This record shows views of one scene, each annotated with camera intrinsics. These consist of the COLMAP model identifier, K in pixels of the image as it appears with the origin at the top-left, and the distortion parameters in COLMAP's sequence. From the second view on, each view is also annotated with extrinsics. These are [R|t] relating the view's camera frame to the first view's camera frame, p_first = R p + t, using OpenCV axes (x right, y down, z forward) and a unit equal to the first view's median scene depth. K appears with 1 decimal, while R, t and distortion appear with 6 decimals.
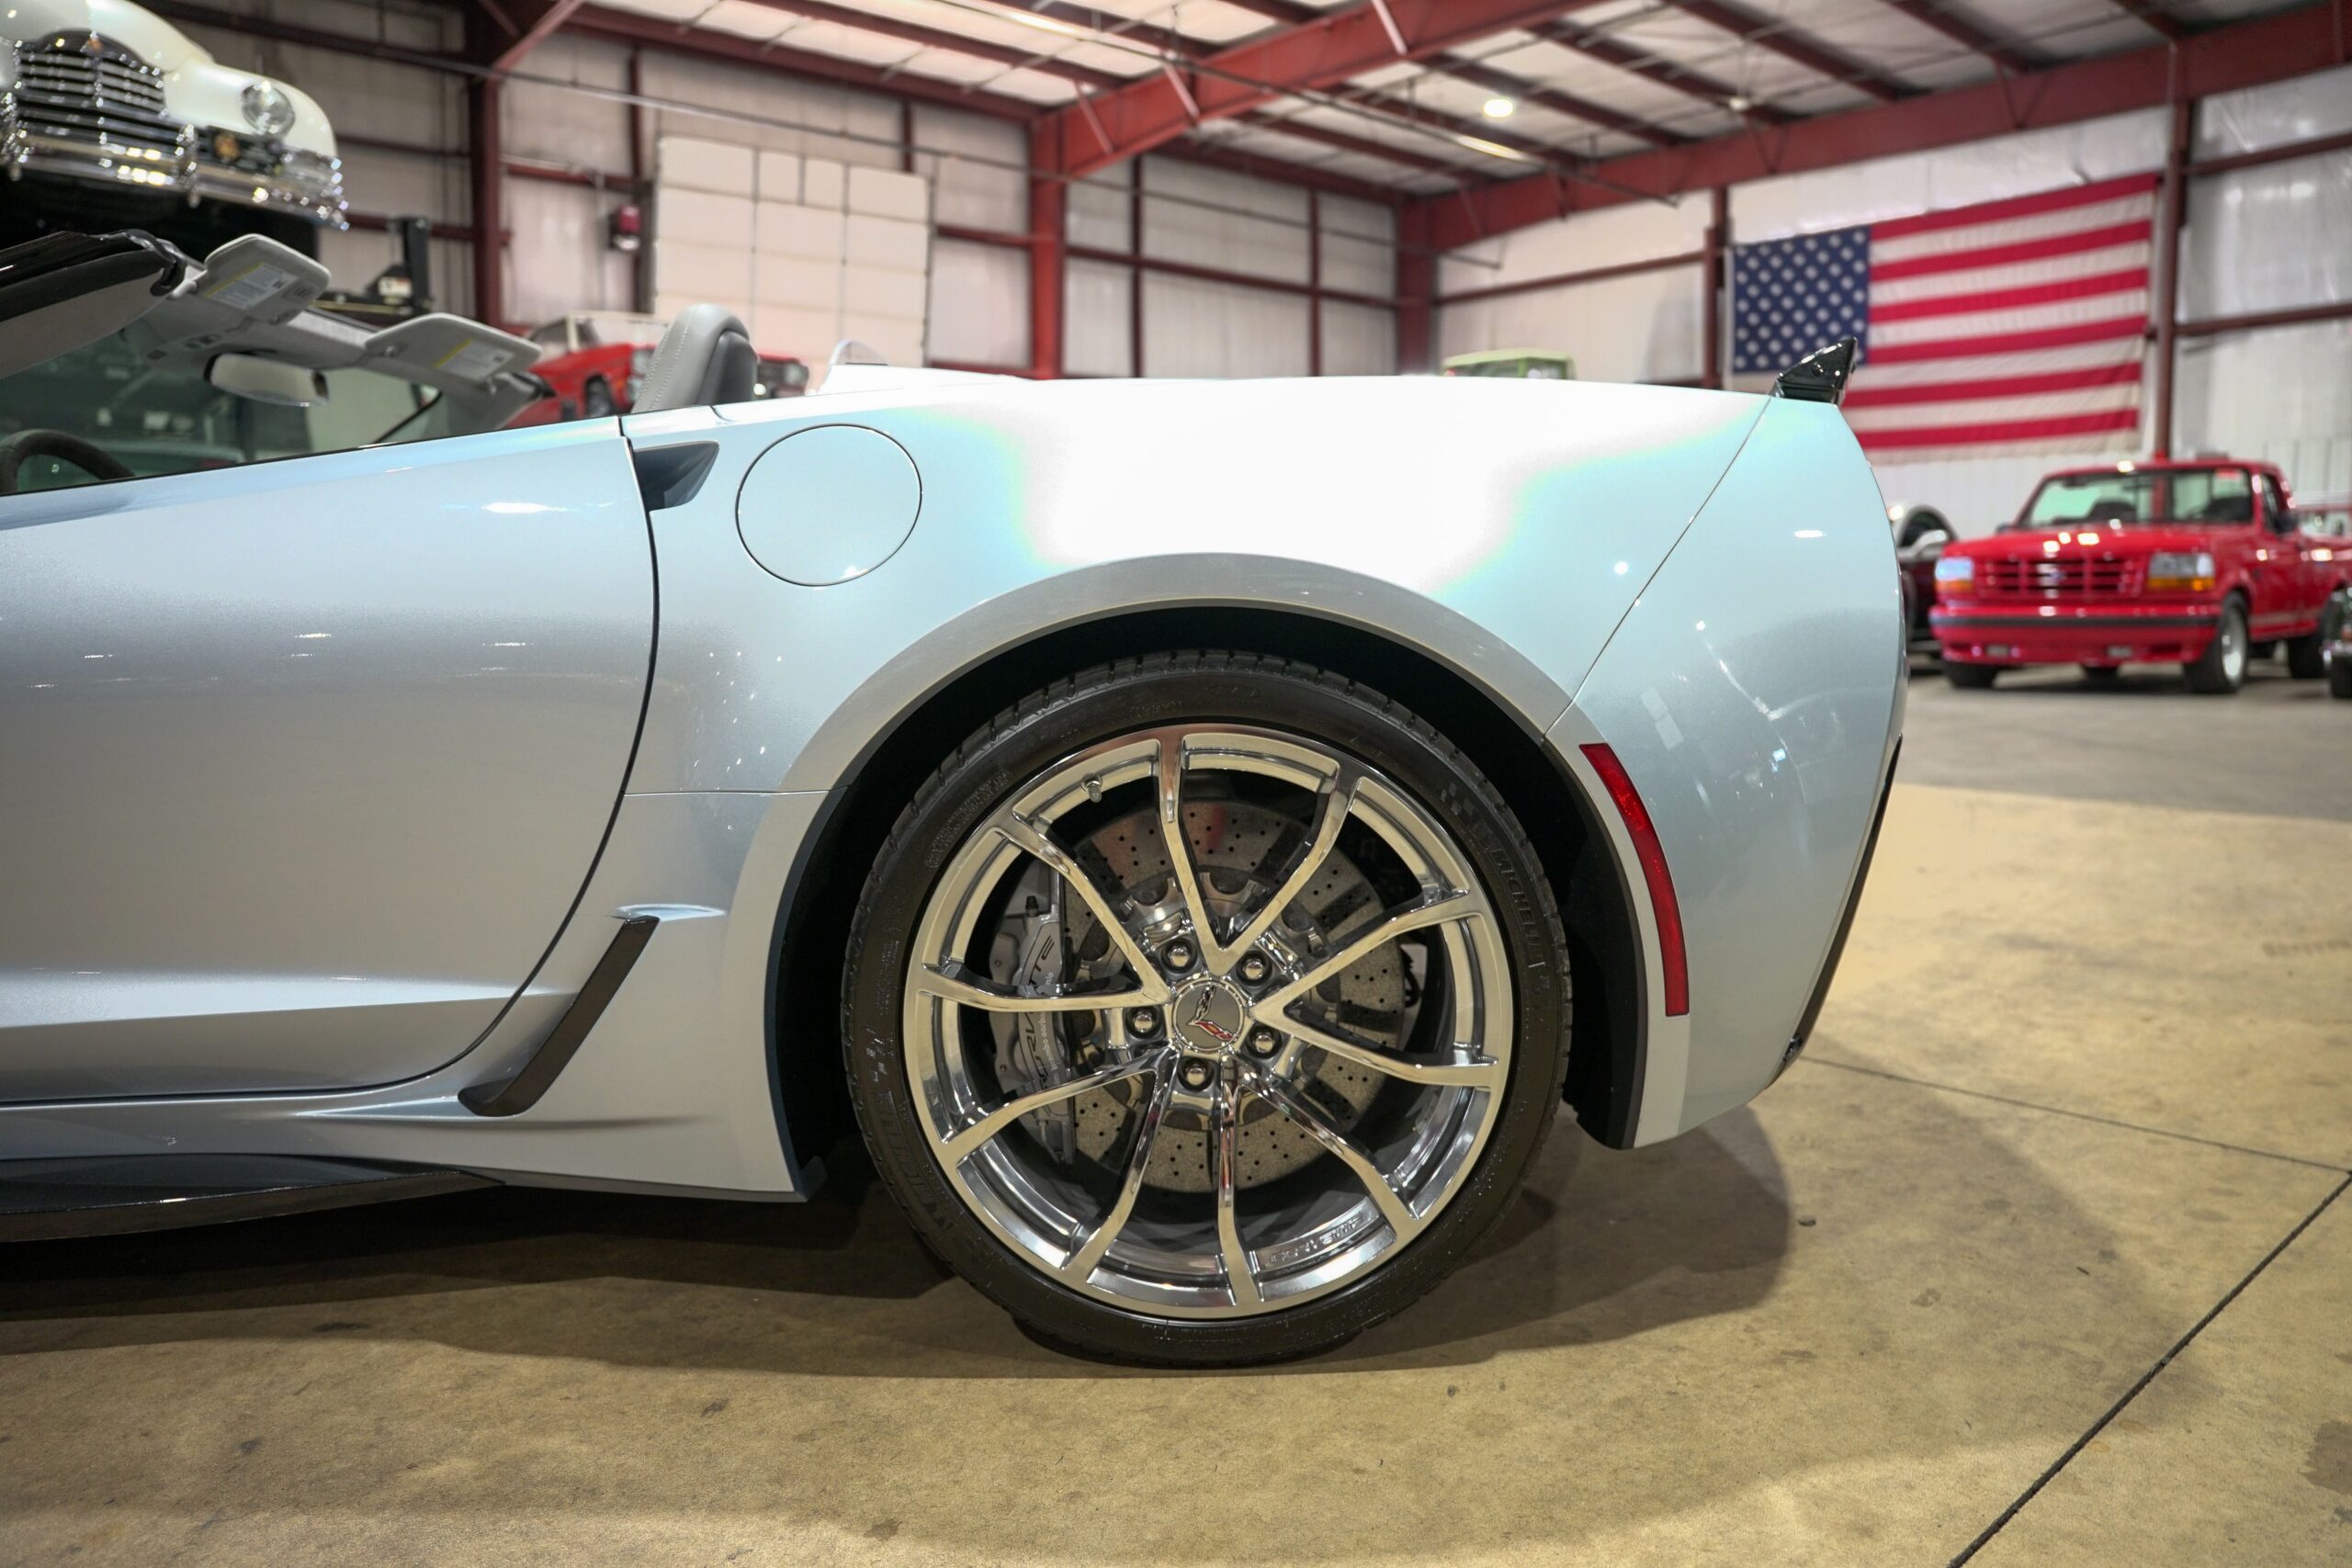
lens RADIAL K [[1605.0, 0, 1186.0], [0, 1605.0, 780.1], [0, 0, 1]] dist [-0.133549, 0.100410]
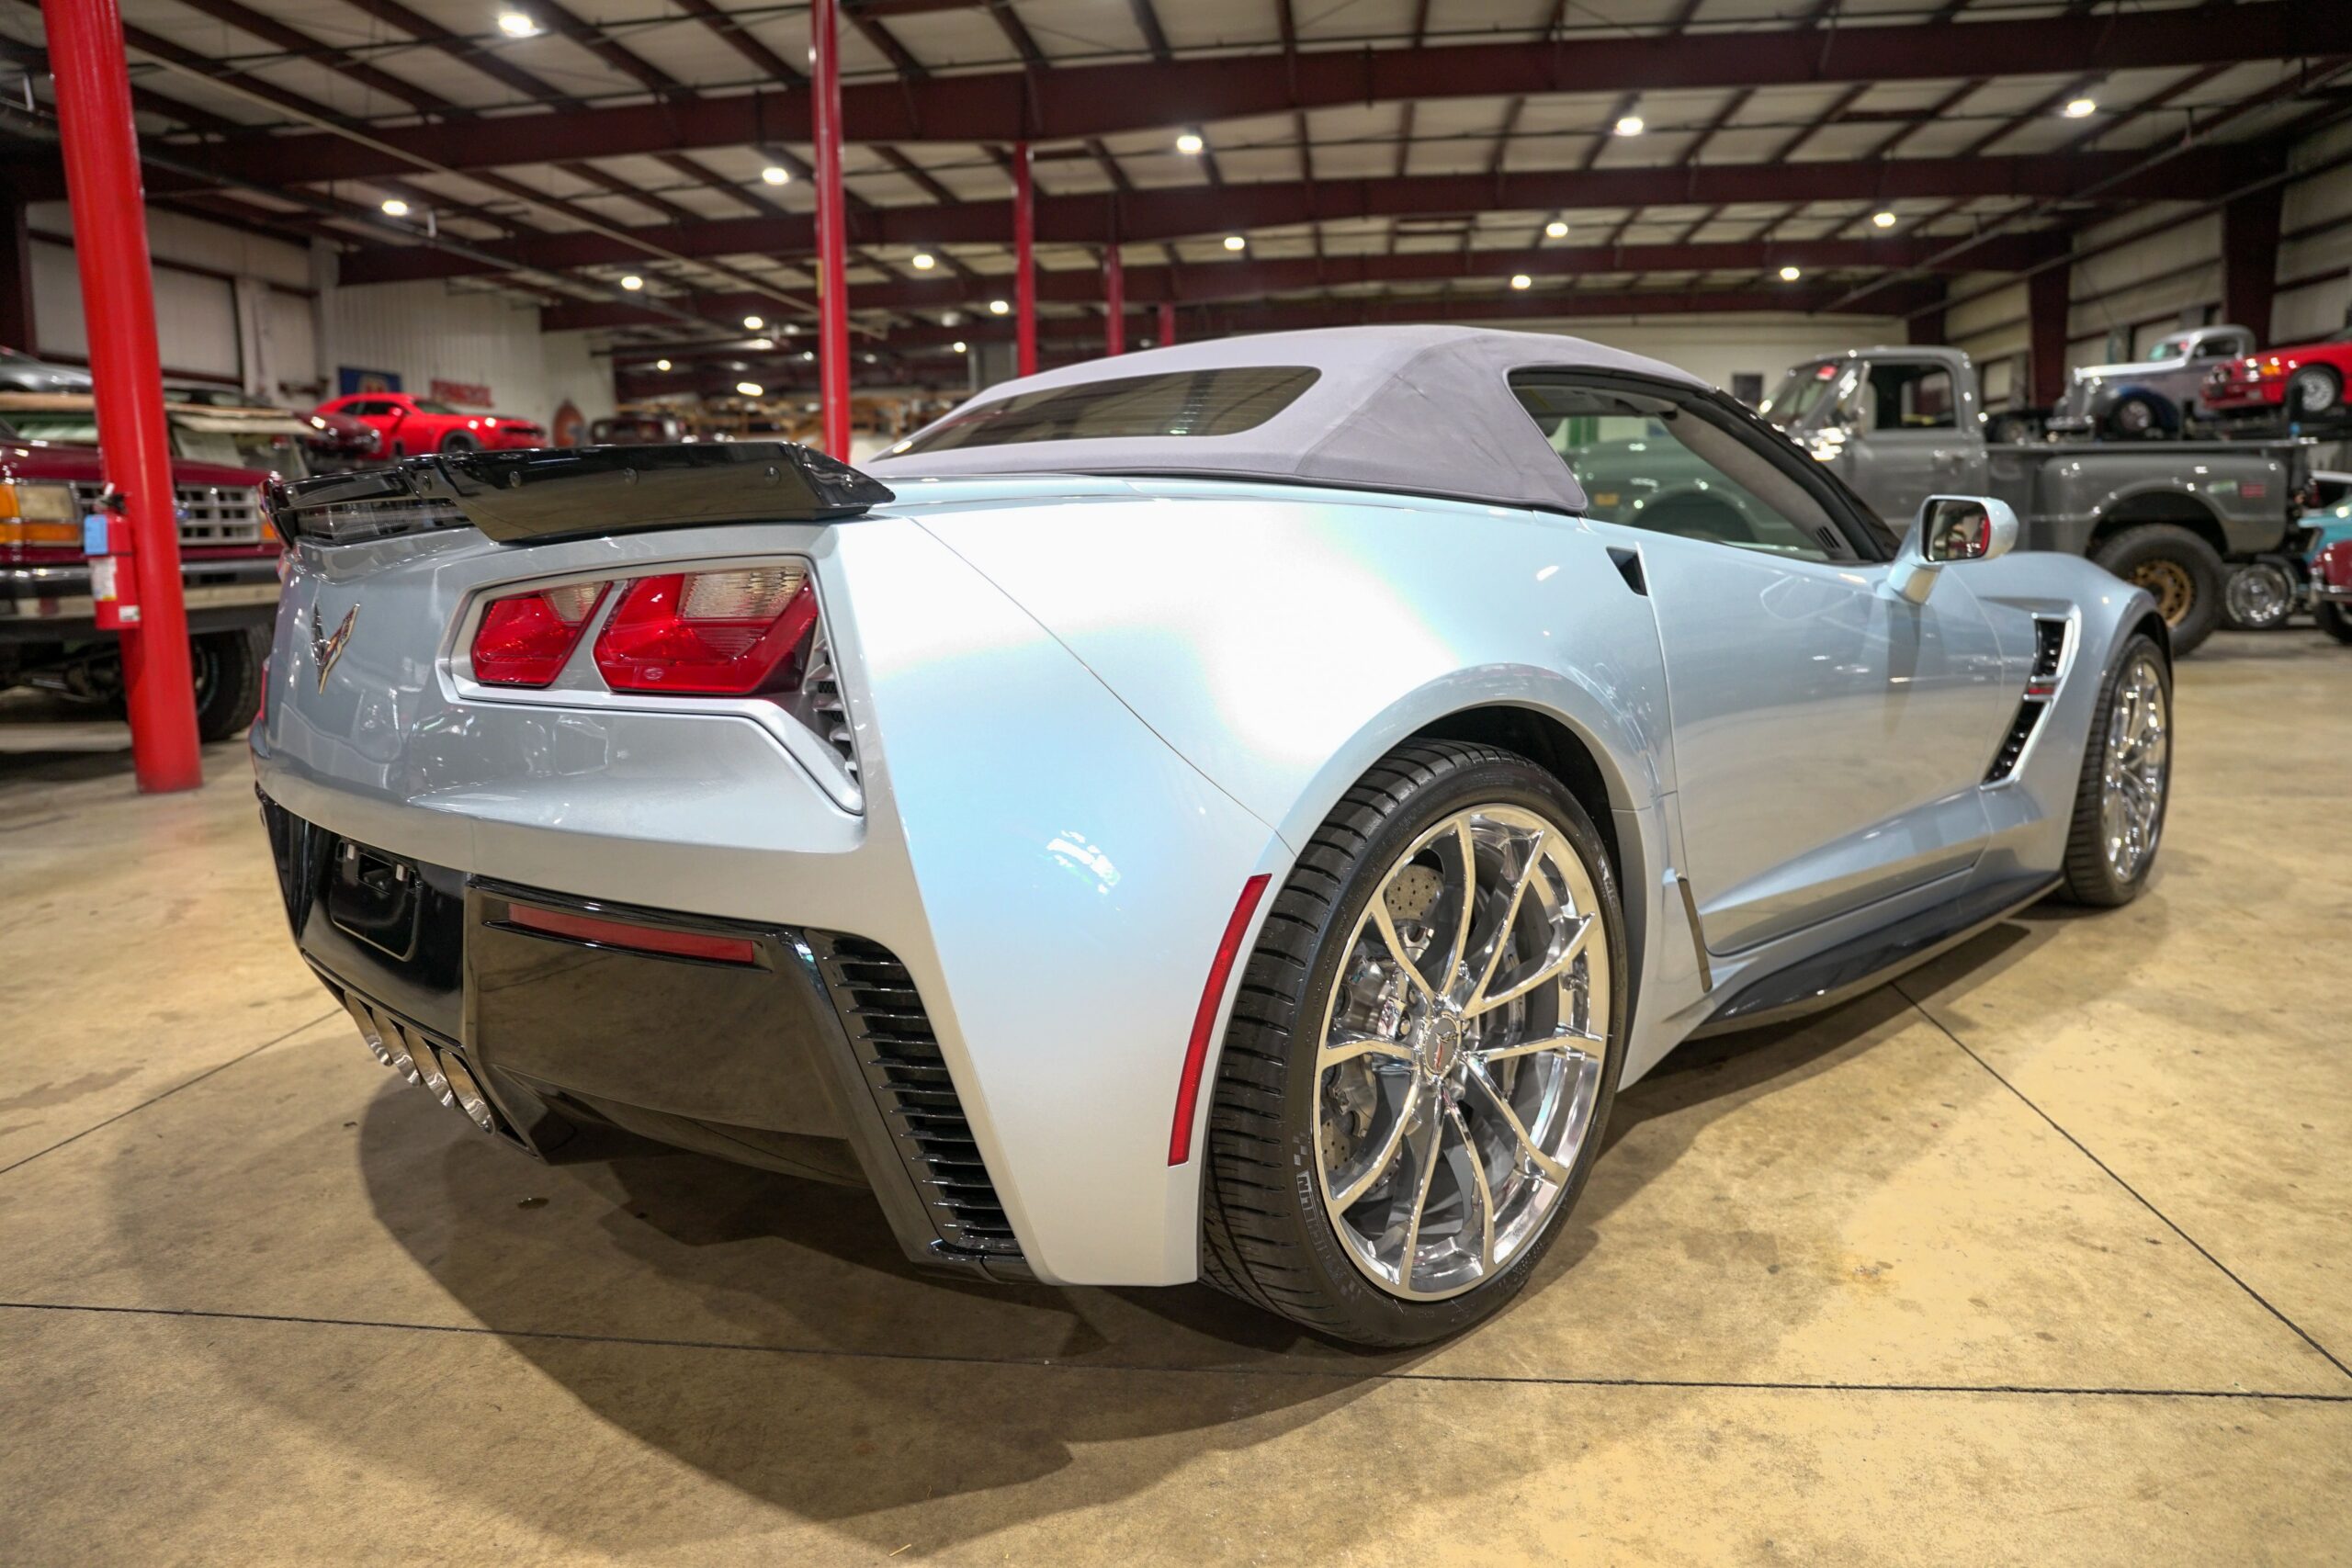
lens RADIAL K [[1605.0, 0, 1186.4], [0, 1605.0, 778.1], [0, 0, 1]] dist [-0.133549, 0.100410]
pose [[-0.727933, 0.127956, -0.673603, 0.074681], [-0.055168, 0.968316, 0.243557, -0.039059], [0.683425, 0.214455, -0.697810, 0.240708]]
